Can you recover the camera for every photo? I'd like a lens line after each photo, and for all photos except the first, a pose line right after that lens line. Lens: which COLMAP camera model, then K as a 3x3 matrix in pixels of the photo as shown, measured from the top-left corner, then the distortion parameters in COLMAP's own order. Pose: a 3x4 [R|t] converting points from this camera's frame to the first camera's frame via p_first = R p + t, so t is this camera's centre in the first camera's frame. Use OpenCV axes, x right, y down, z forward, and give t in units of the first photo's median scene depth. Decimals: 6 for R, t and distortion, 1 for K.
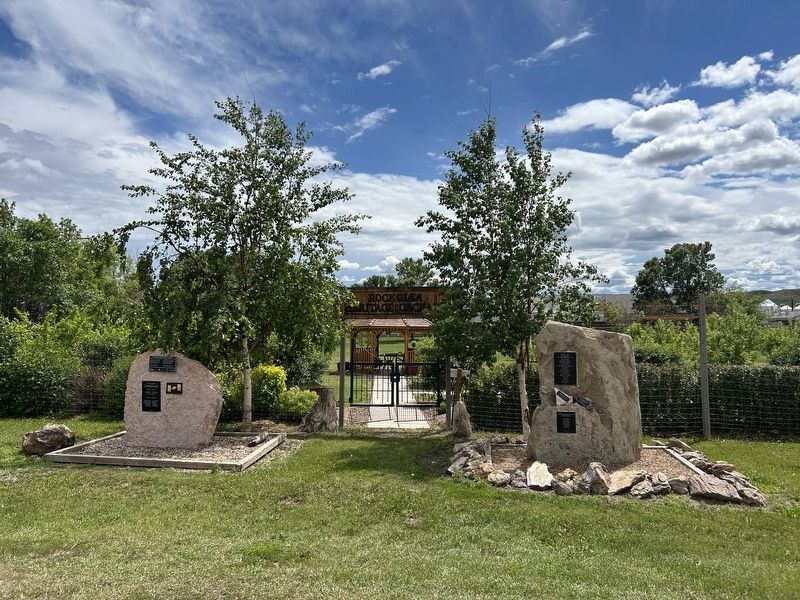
lens RADIAL K [[614.6, 0, 398.9], [0, 614.6, 301.9], [0, 0, 1]] dist [0.034618, -0.045586]
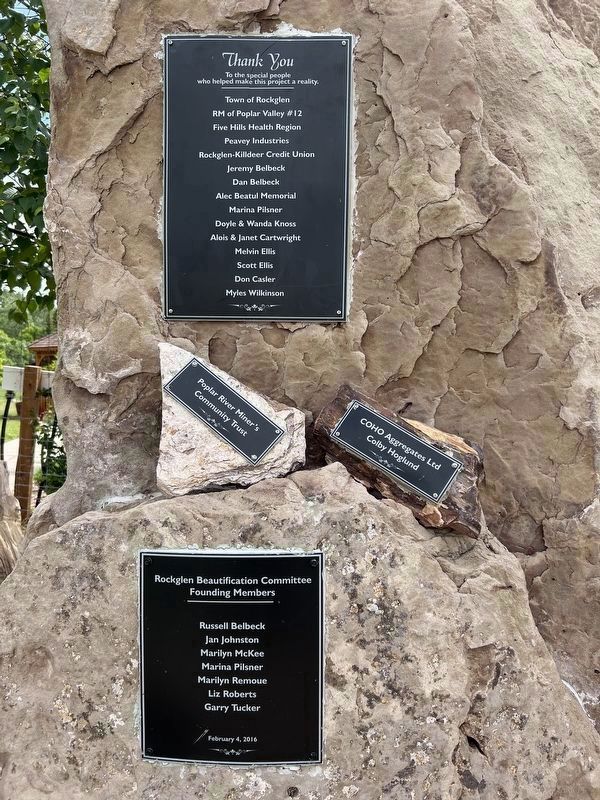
lens RADIAL K [[614.6, 0, 299.8], [0, 614.6, 399.0], [0, 0, 1]] dist [0.034618, -0.045586]
pose [[0.985950, 0.009268, 0.166786, 0.261760], [-0.019868, 0.997878, 0.062001, 0.144186], [-0.165858, -0.064443, 0.984042, 0.888402]]
